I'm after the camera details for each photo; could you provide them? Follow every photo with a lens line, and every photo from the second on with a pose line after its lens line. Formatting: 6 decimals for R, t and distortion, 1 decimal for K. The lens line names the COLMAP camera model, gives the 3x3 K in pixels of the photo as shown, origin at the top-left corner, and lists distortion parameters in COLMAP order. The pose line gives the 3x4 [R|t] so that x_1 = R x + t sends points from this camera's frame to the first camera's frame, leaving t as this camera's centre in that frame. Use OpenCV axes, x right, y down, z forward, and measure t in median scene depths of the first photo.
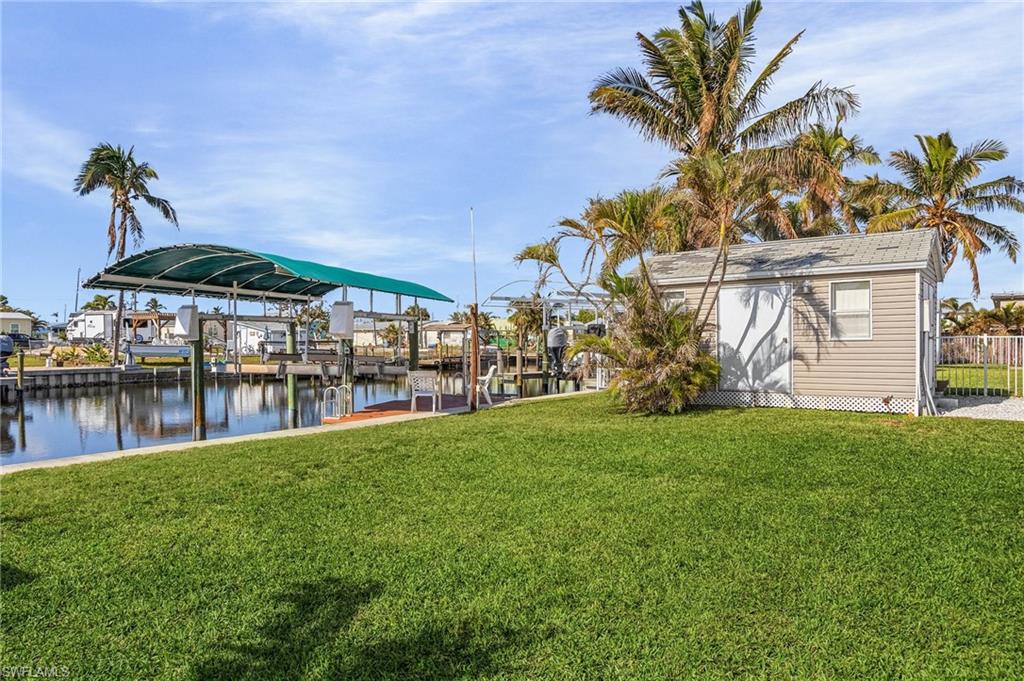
lens RADIAL K [[651.4, 0, 512.0], [0, 651.4, 340.5], [0, 0, 1]] dist [-0.048121, 0.000134]
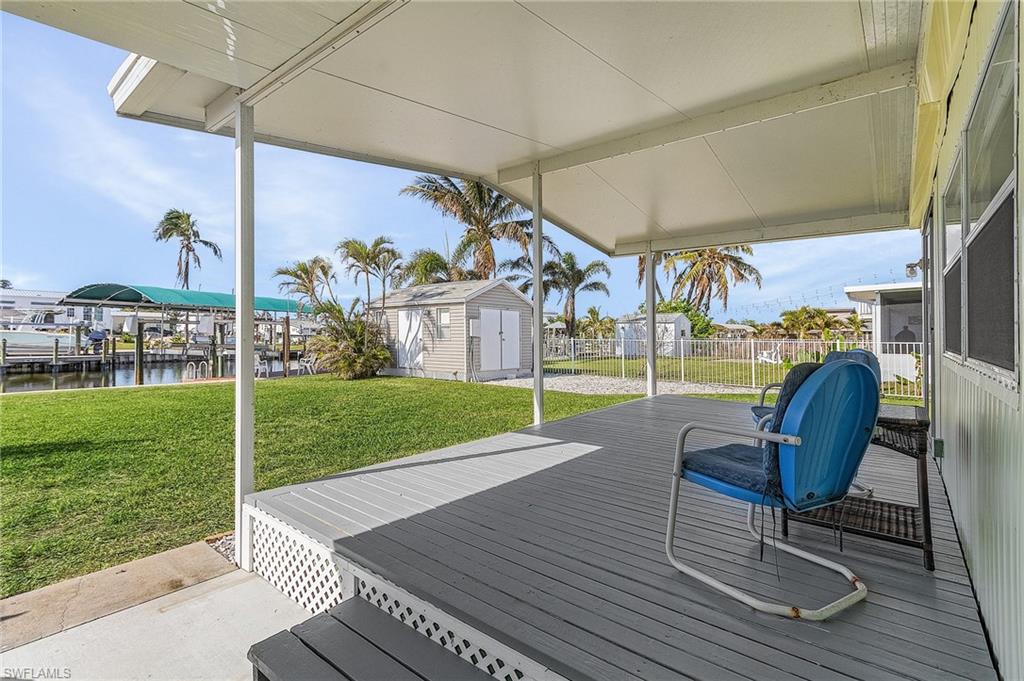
lens RADIAL K [[473.2, 0, 512.0], [0, 473.2, 340.5], [0, 0, 1]] dist [-0.000304, -0.000079]
pose [[0.997828, 0.016533, -0.063761, 0.716812], [-0.016100, 0.999844, 0.007299, -0.011557], [0.063872, -0.006256, 0.997939, -0.283014]]
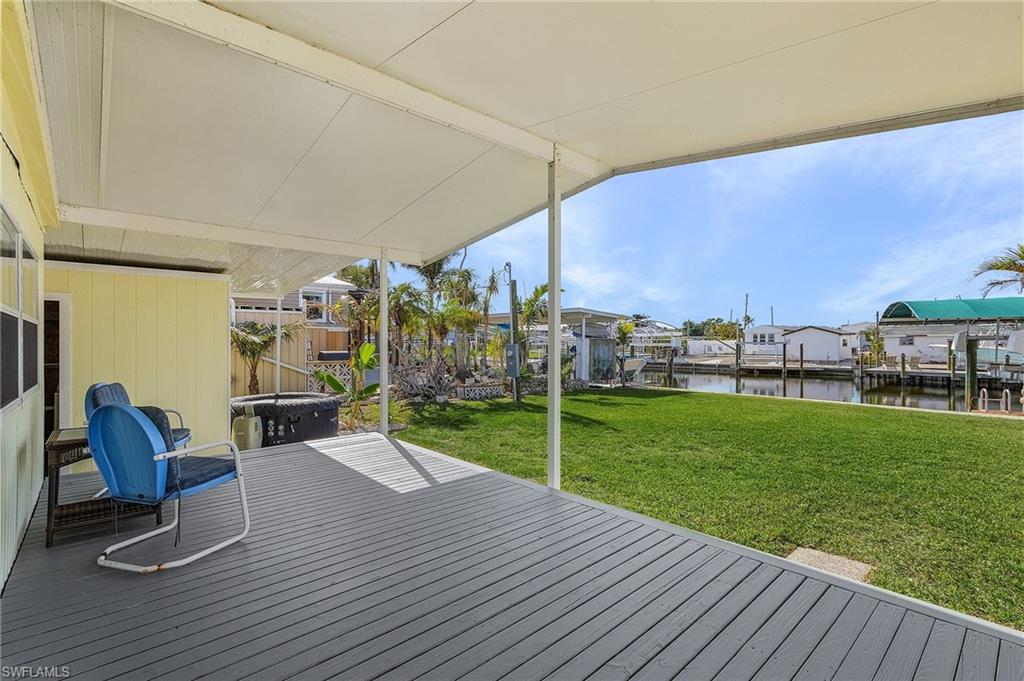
lens RADIAL K [[473.2, 0, 512.0], [0, 473.2, 340.5], [0, 0, 1]] dist [-0.000304, -0.000079]
pose [[-0.226713, 0.014327, -0.973856, 1.022827], [-0.020622, 0.999597, 0.019507, -0.034497], [0.973743, 0.024505, -0.226326, 0.235574]]
